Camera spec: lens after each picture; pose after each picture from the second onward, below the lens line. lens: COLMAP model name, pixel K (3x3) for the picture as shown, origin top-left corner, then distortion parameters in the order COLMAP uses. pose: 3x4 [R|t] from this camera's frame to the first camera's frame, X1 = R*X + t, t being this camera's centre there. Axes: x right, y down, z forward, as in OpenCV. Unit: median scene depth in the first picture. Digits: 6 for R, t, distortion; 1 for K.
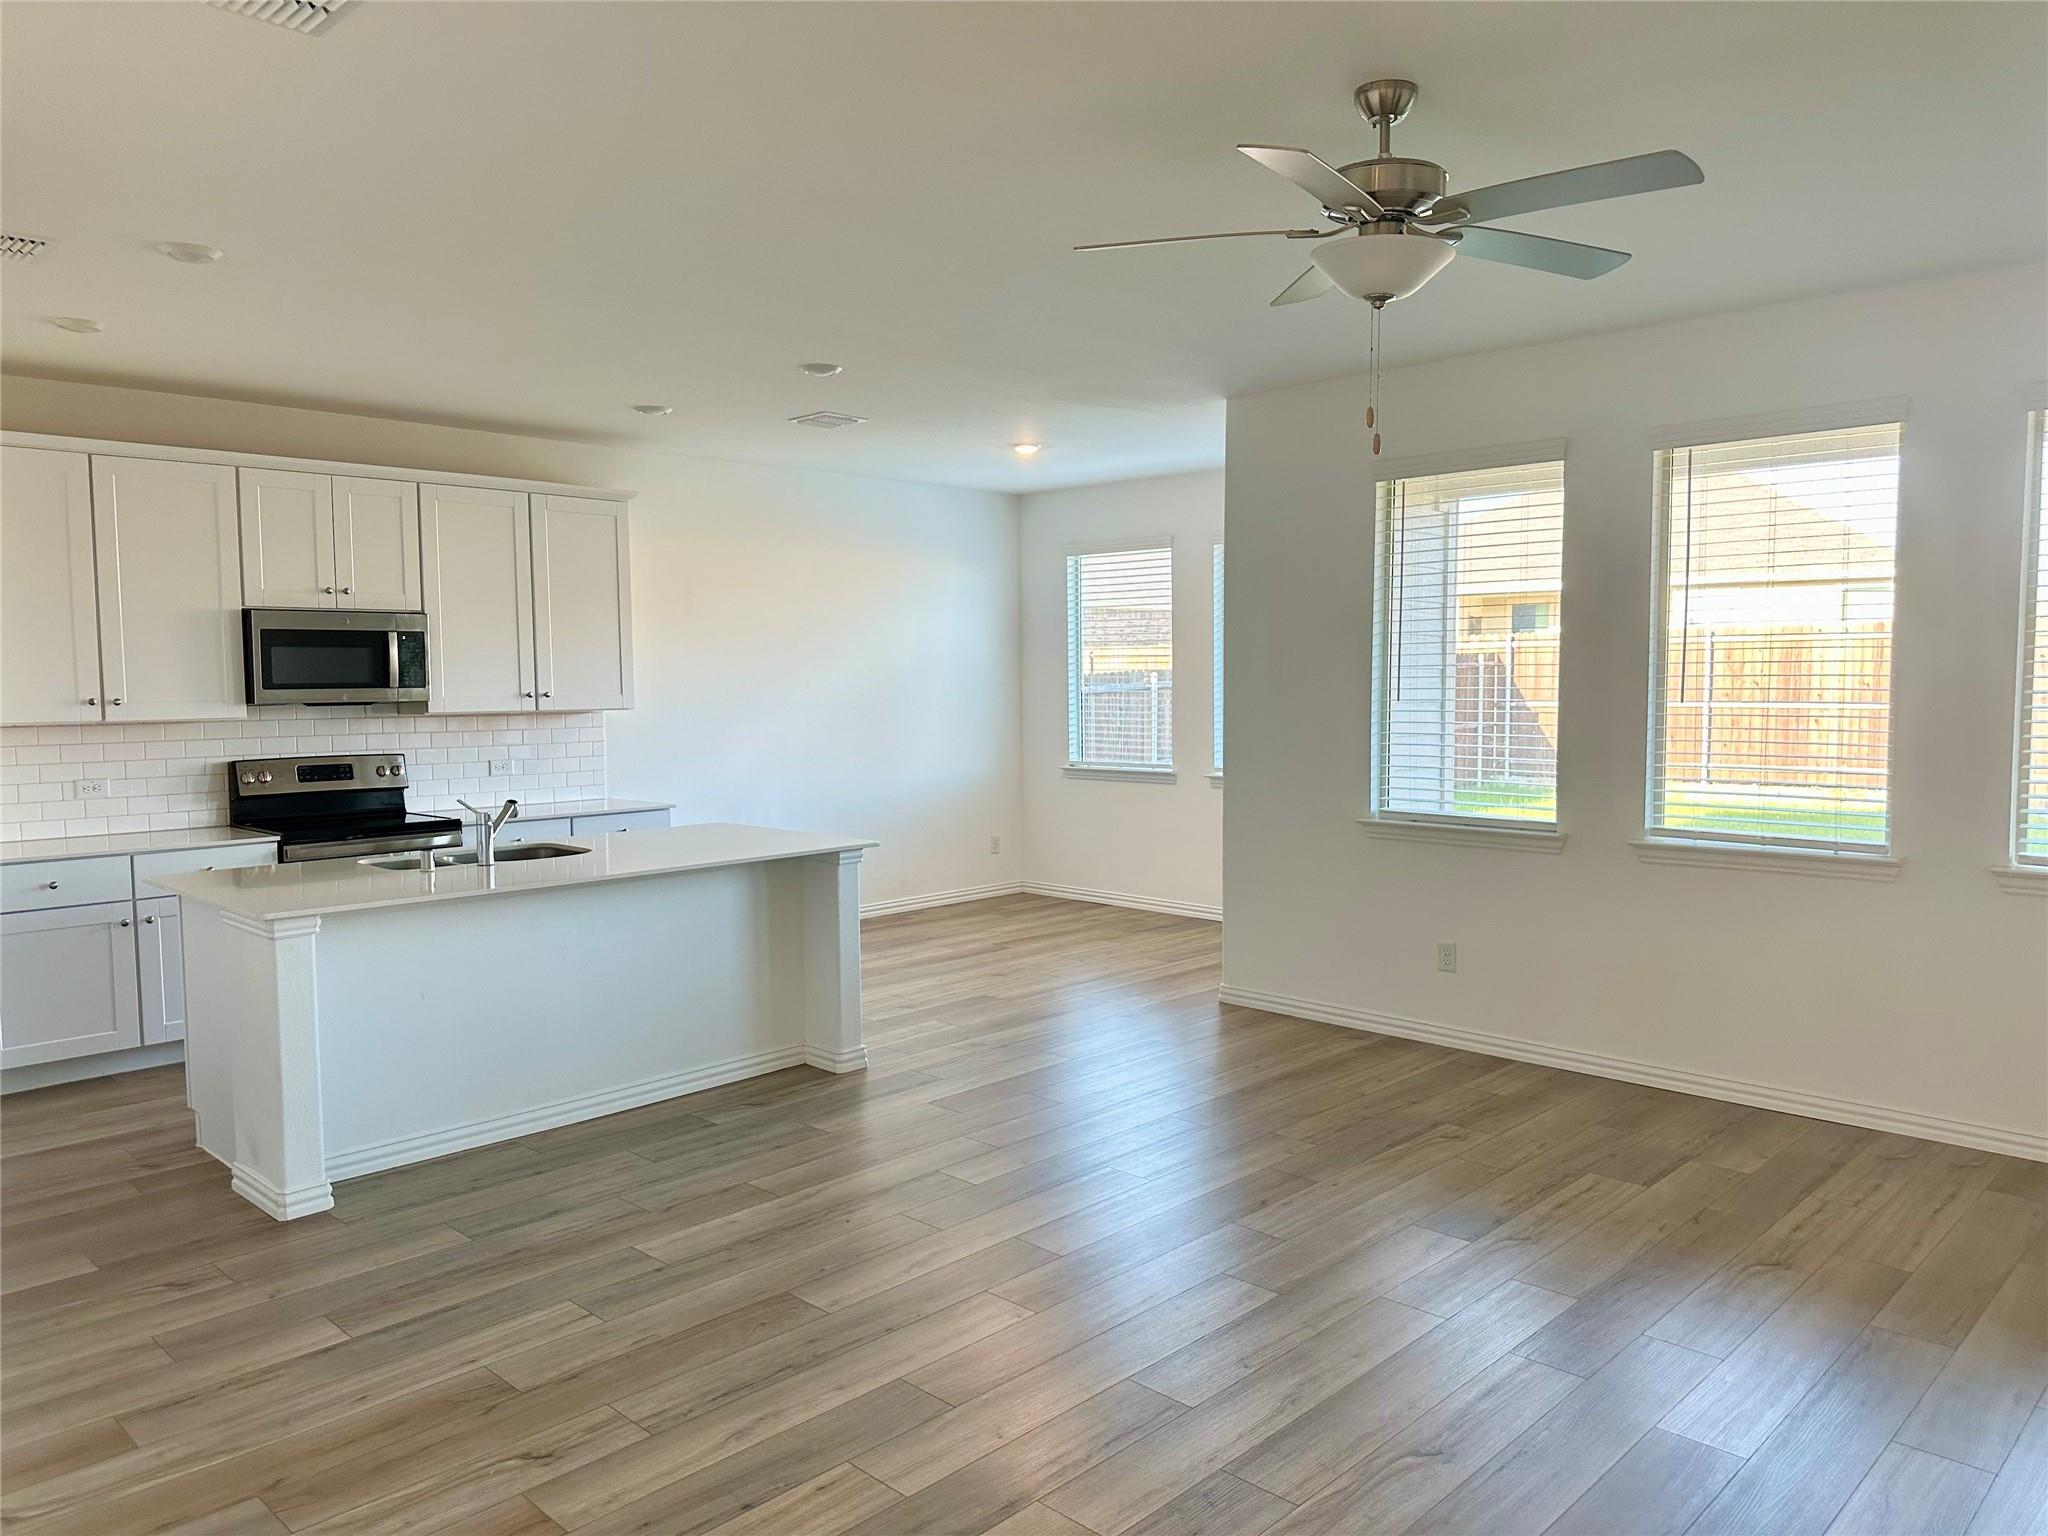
lens RADIAL K [[1426.2, 0, 1024.0], [0, 1426.2, 768.0], [0, 0, 1]] dist [0.085108, -0.081047]
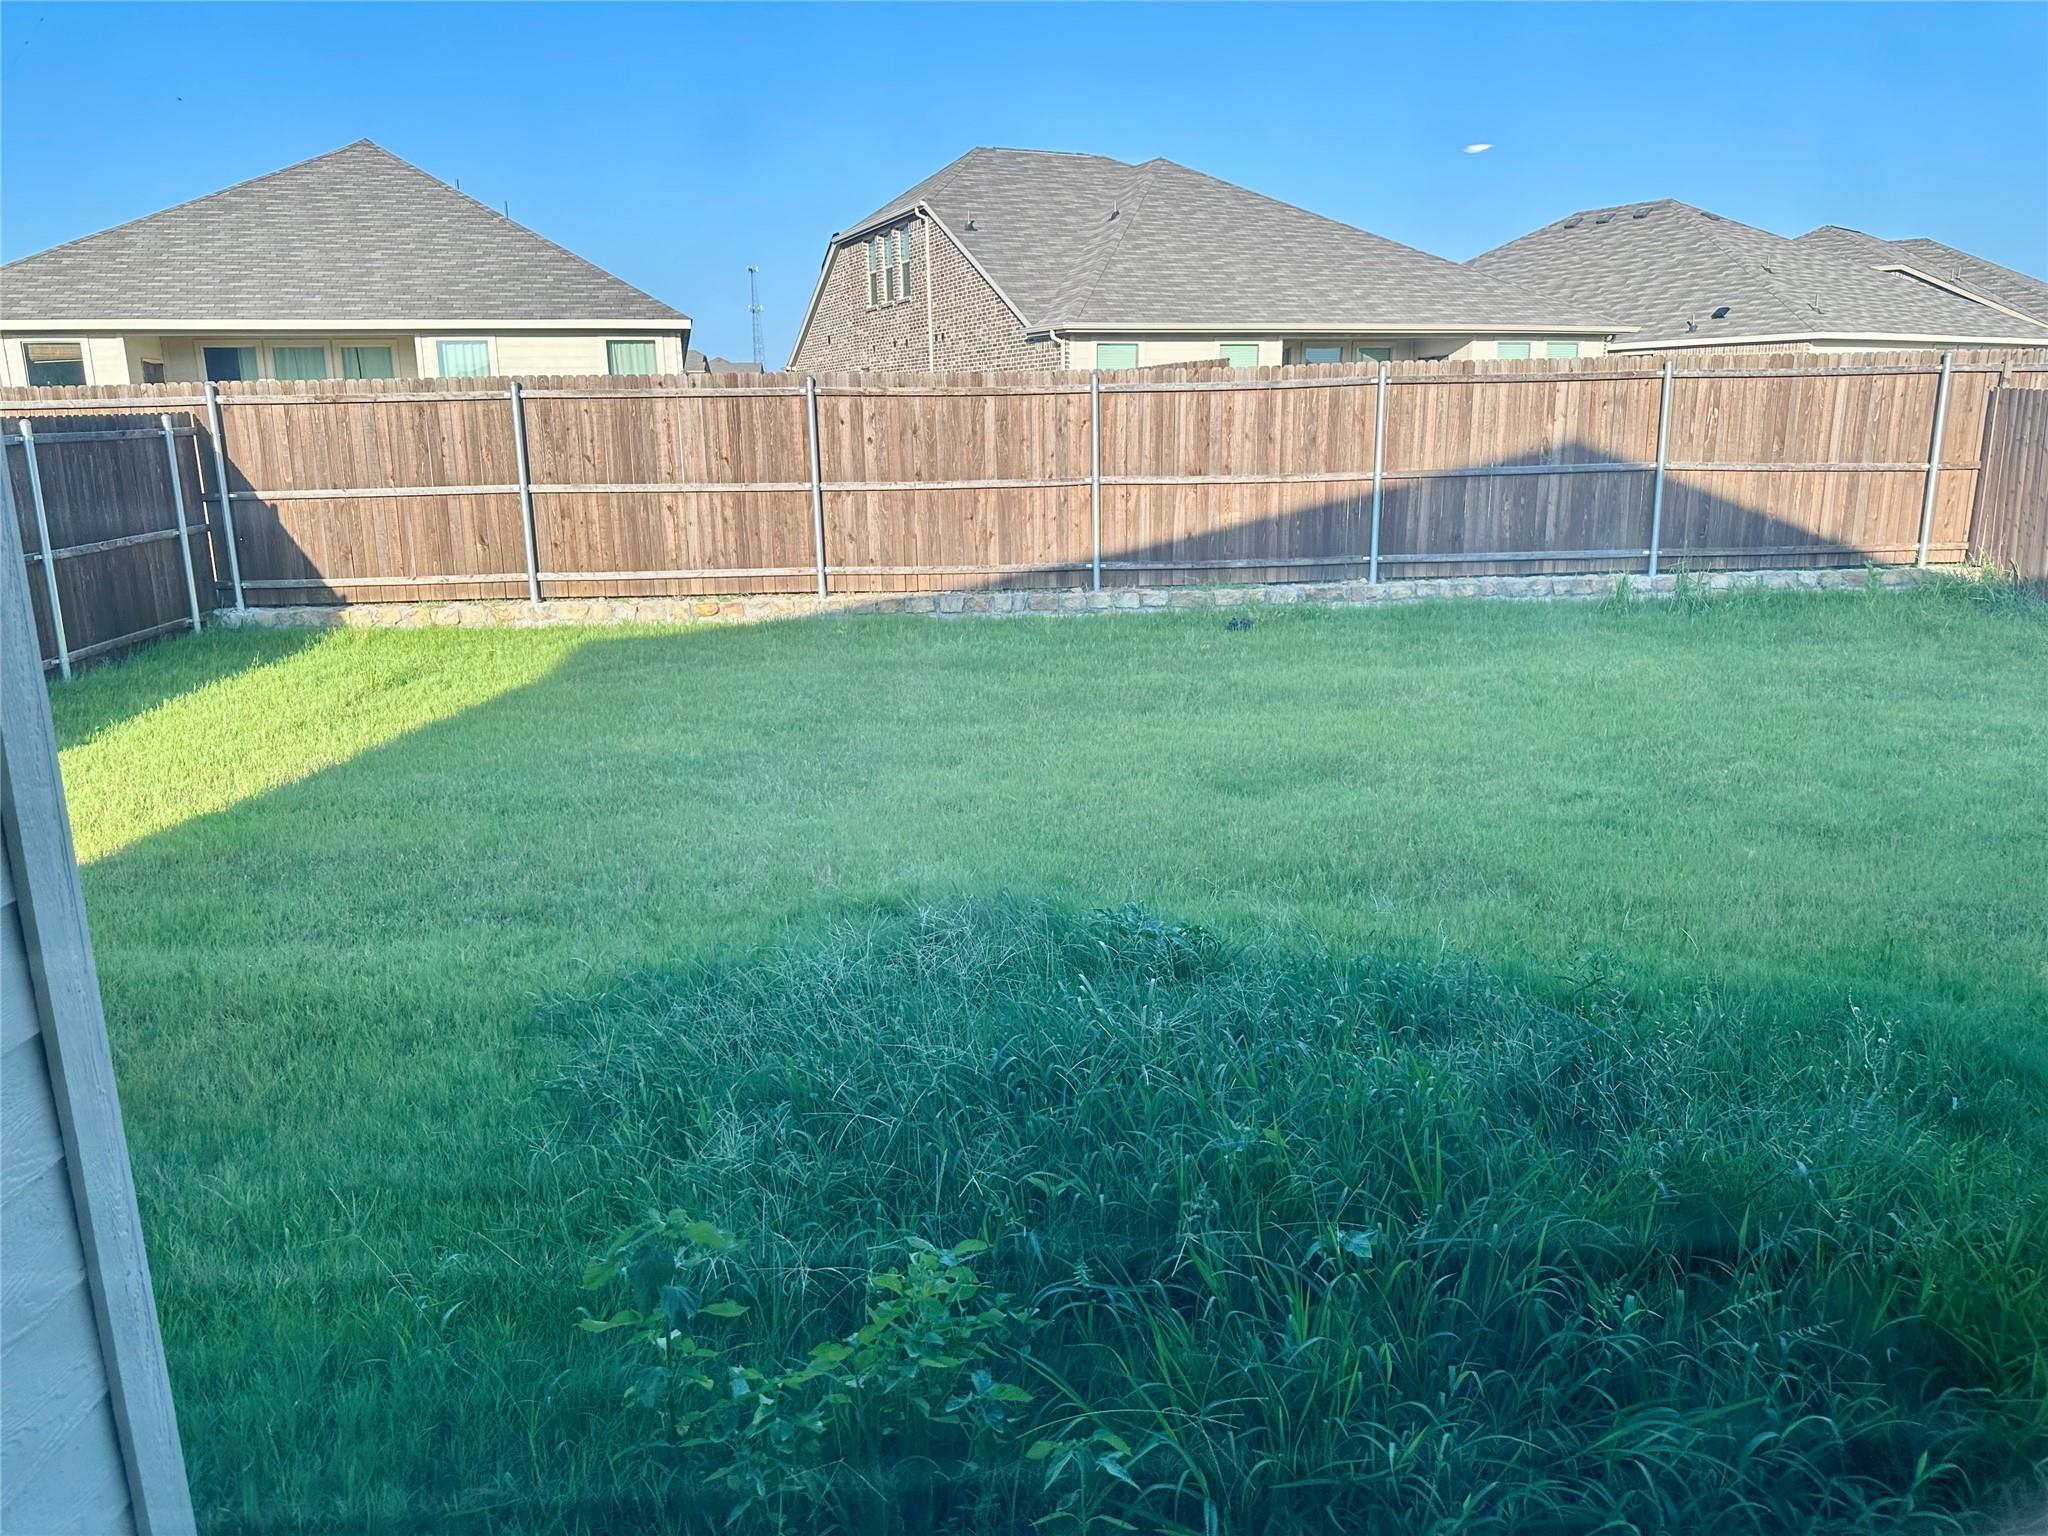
lens RADIAL K [[1426.2, 0, 1024.0], [0, 1426.2, 768.0], [0, 0, 1]] dist [0.085108, -0.081047]
pose [[0.680904, -0.179037, 0.710152, 0.098180], [0.062314, 0.980306, 0.187398, -0.024807], [-0.729717, -0.083348, 0.678651, 0.294467]]
